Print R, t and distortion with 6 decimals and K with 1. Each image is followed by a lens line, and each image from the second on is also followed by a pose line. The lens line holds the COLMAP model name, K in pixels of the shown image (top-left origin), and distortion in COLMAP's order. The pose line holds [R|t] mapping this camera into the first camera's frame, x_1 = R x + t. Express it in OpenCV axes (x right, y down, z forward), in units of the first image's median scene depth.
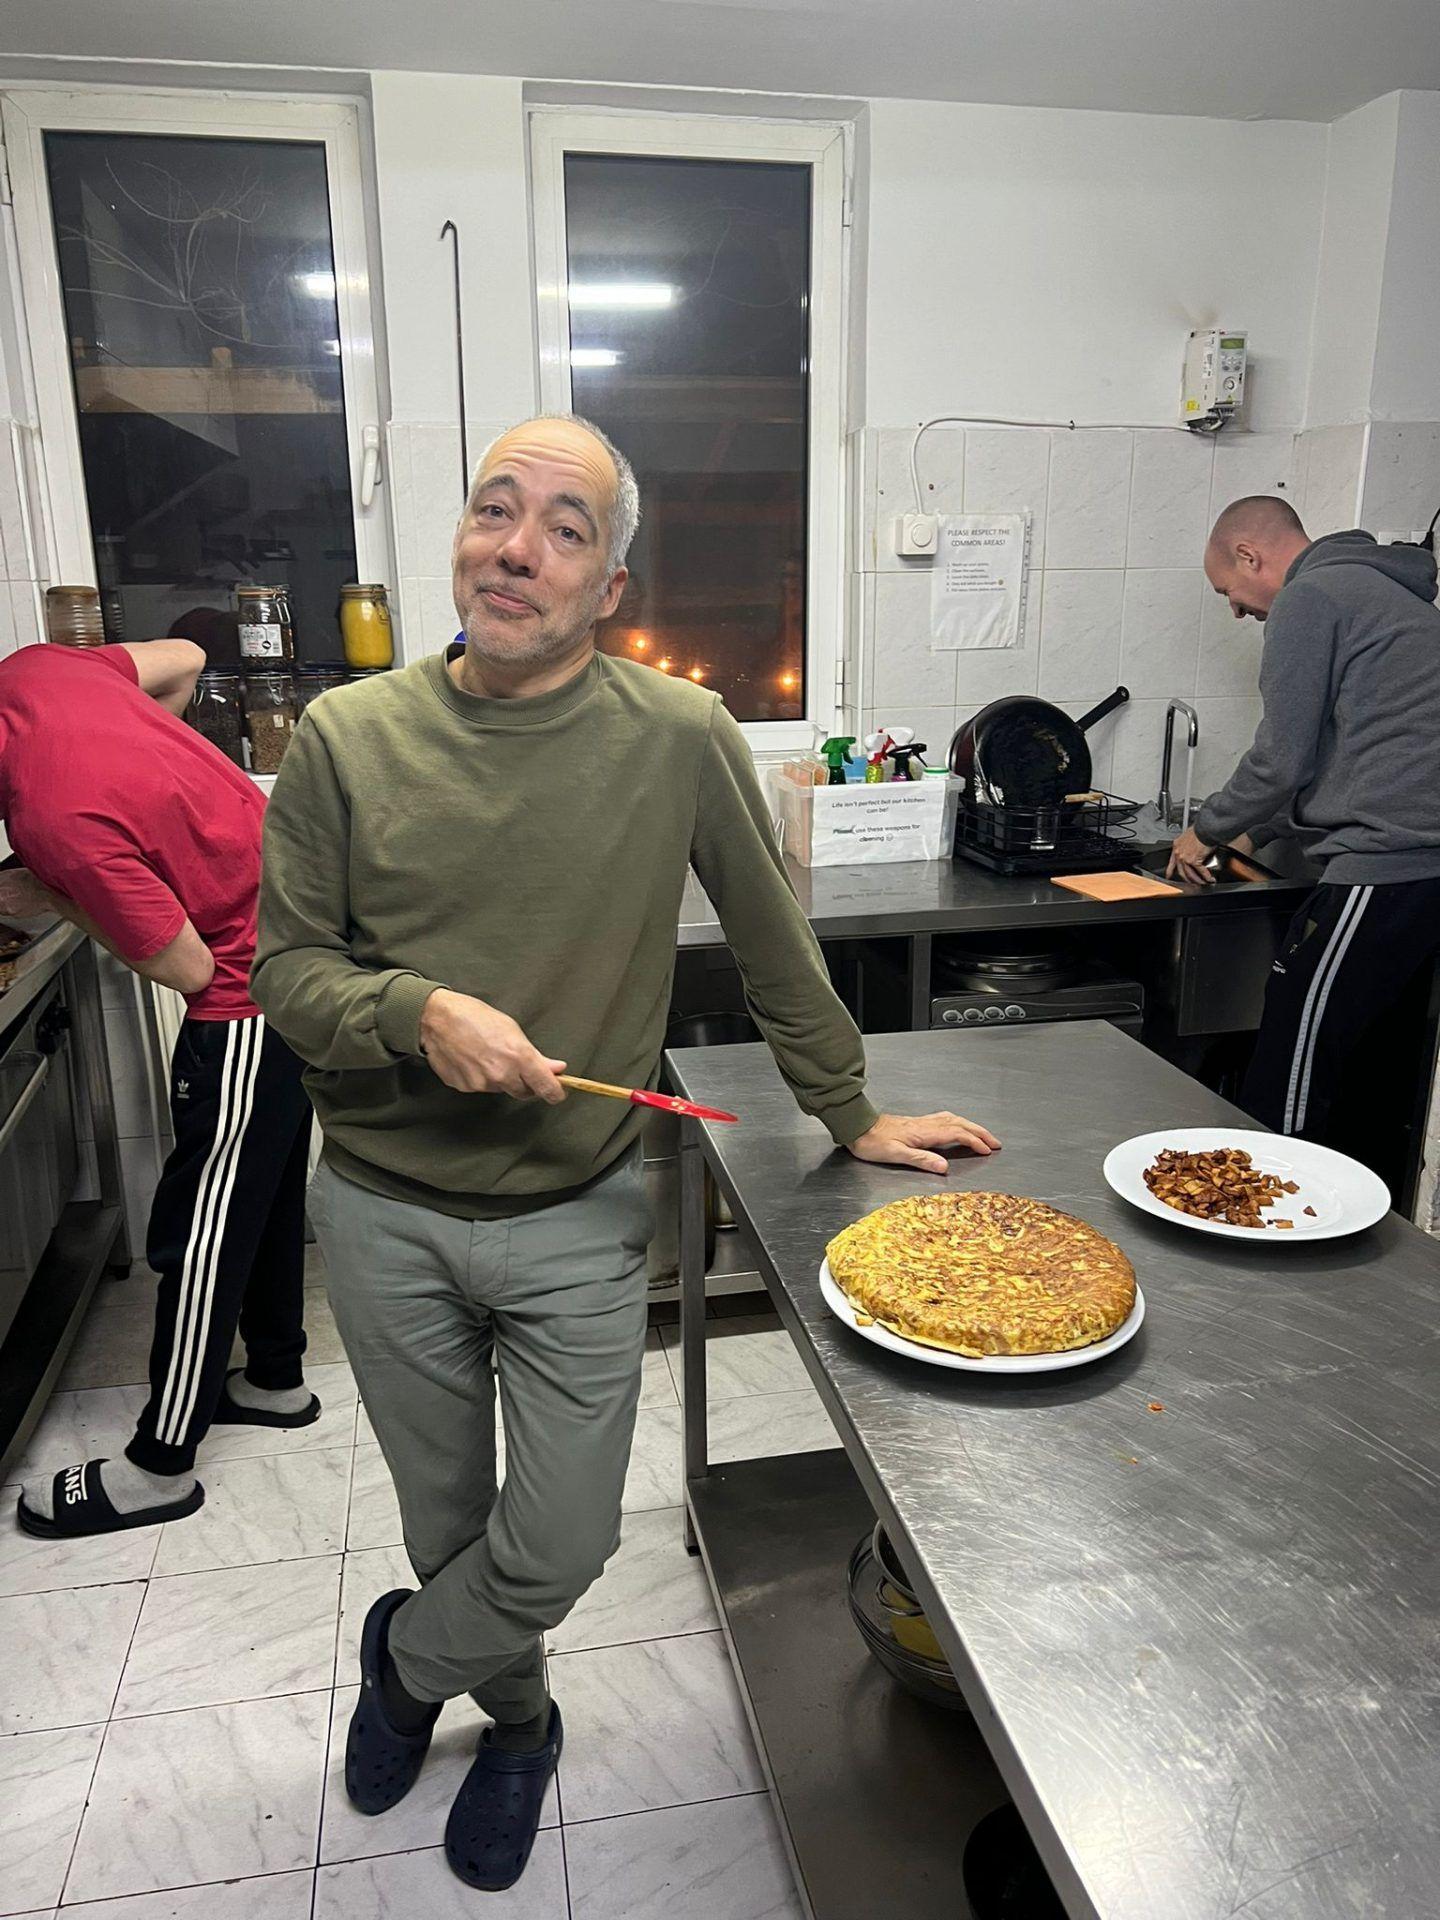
lens RADIAL K [[1403.3, 0, 720.0], [0, 1403.3, 960.0], [0, 0, 1]] dist [0.005113, -0.029715]
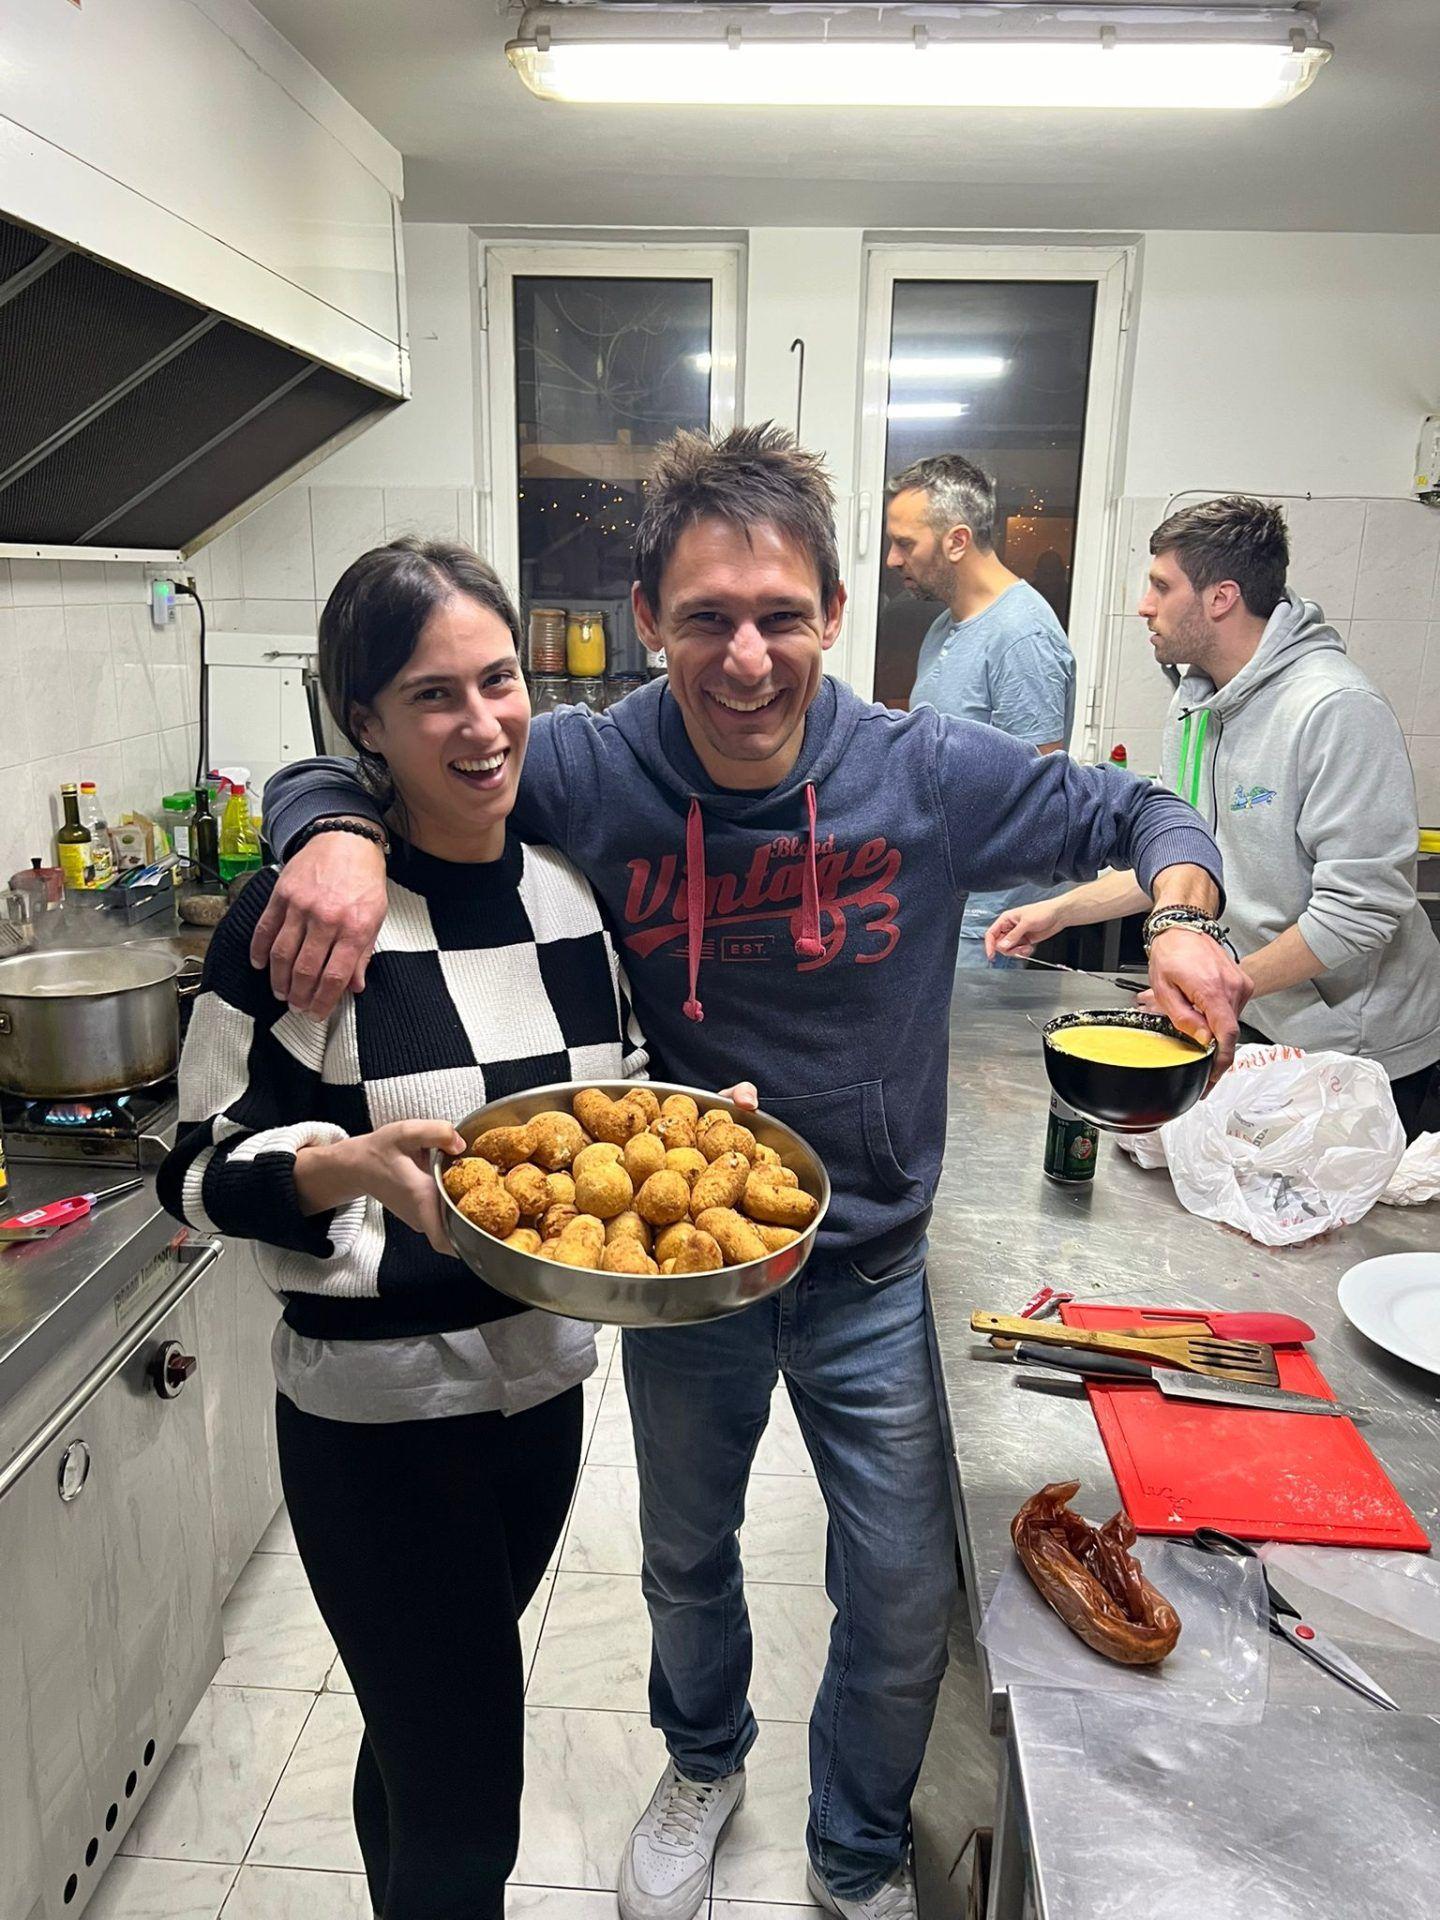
lens RADIAL K [[1403.3, 0, 720.0], [0, 1403.3, 960.0], [0, 0, 1]] dist [0.005113, -0.029715]
pose [[0.966527, 0.090955, -0.239900, 0.094710], [-0.093600, 0.995610, 0.000370, 0.051396], [0.238880, 0.022097, 0.970798, -0.252347]]
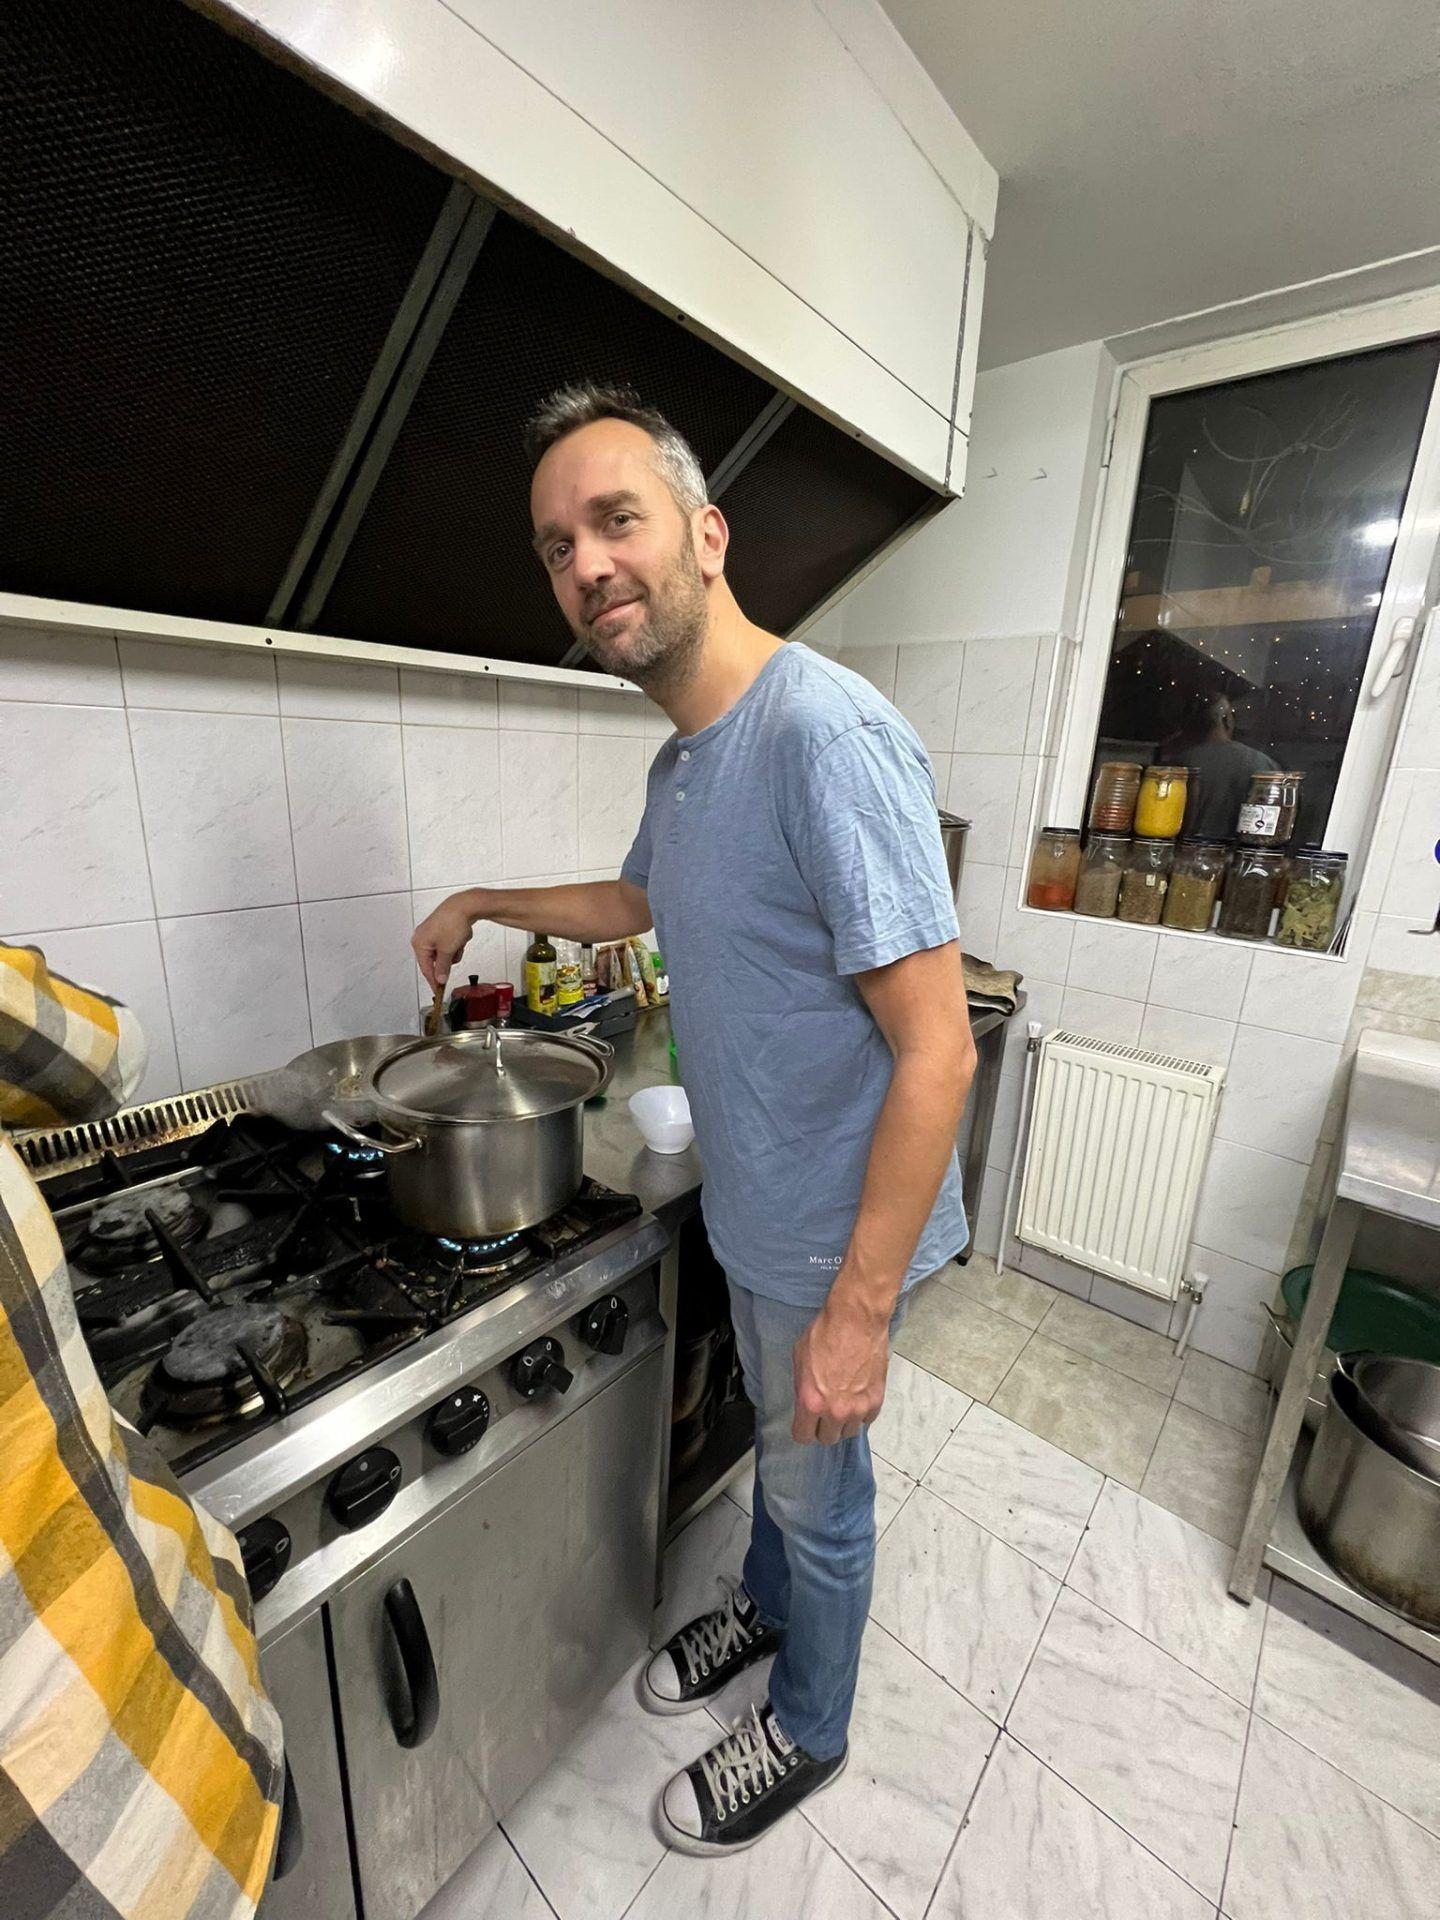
lens RADIAL K [[778.7, 0, 724.3], [0, 778.7, 951.5], [0, 0, 1]] dist [0.020198, 0.000225]
pose [[0.618416, 0.224596, -0.753073, -0.065166], [-0.253333, 0.964107, 0.079500, -0.064789], [0.743898, 0.141615, 0.653117, 0.281713]]
